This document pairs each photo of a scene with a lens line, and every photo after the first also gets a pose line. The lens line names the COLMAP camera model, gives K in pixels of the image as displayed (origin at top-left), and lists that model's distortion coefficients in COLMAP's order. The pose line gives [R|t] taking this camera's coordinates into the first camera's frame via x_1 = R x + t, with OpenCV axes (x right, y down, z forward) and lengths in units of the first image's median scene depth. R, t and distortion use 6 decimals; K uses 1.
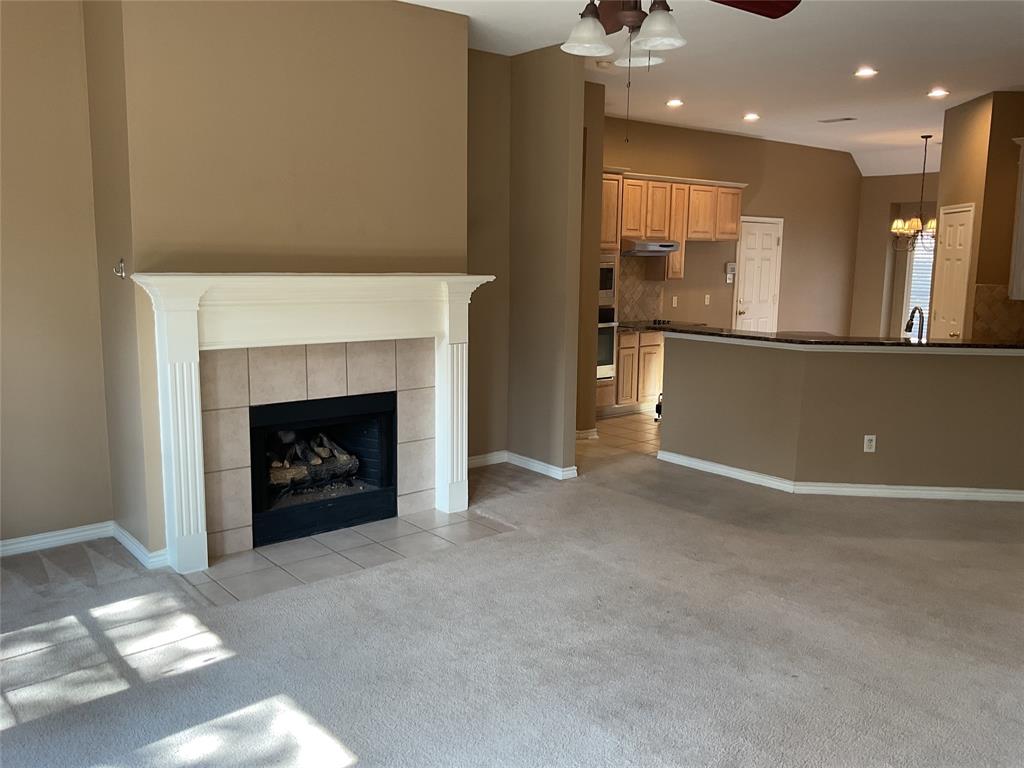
lens RADIAL K [[850.2, 0, 506.5], [0, 850.2, 380.1], [0, 0, 1]] dist [0.098422, -0.163115]
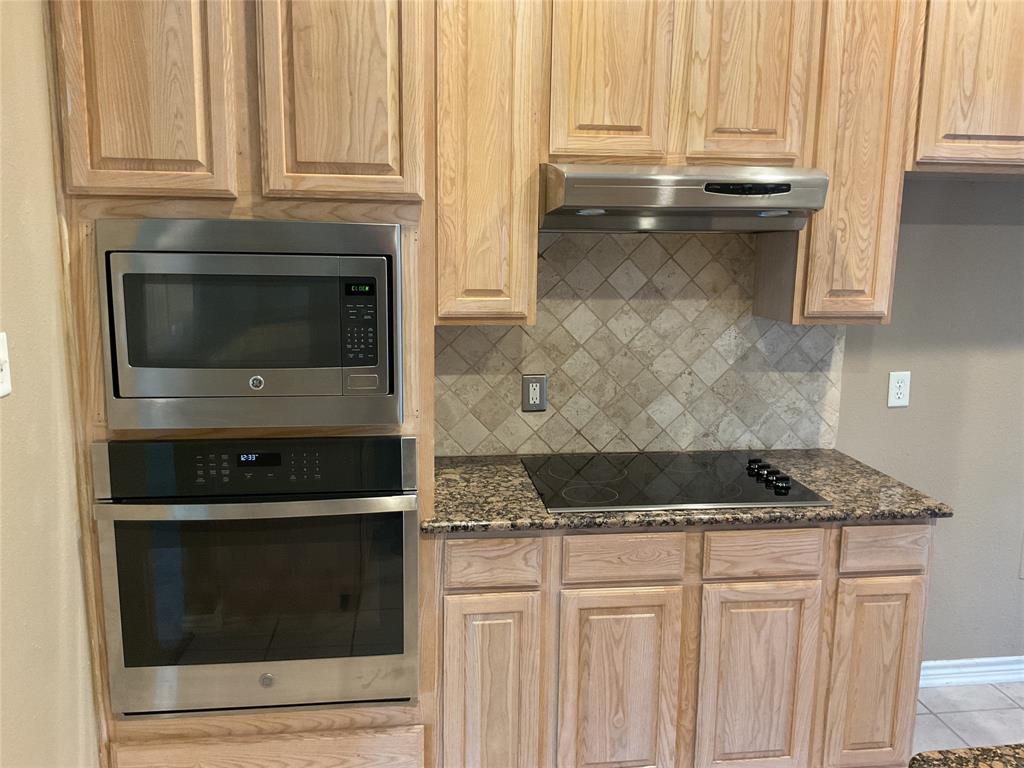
lens RADIAL K [[850.2, 0, 506.5], [0, 850.2, 380.1], [0, 0, 1]] dist [0.098422, -0.163115]
pose [[0.847120, 0.093193, -0.523166, 0.330969], [-0.081397, 0.995640, 0.045556, -0.135428], [0.525131, 0.003993, 0.851012, 0.945339]]
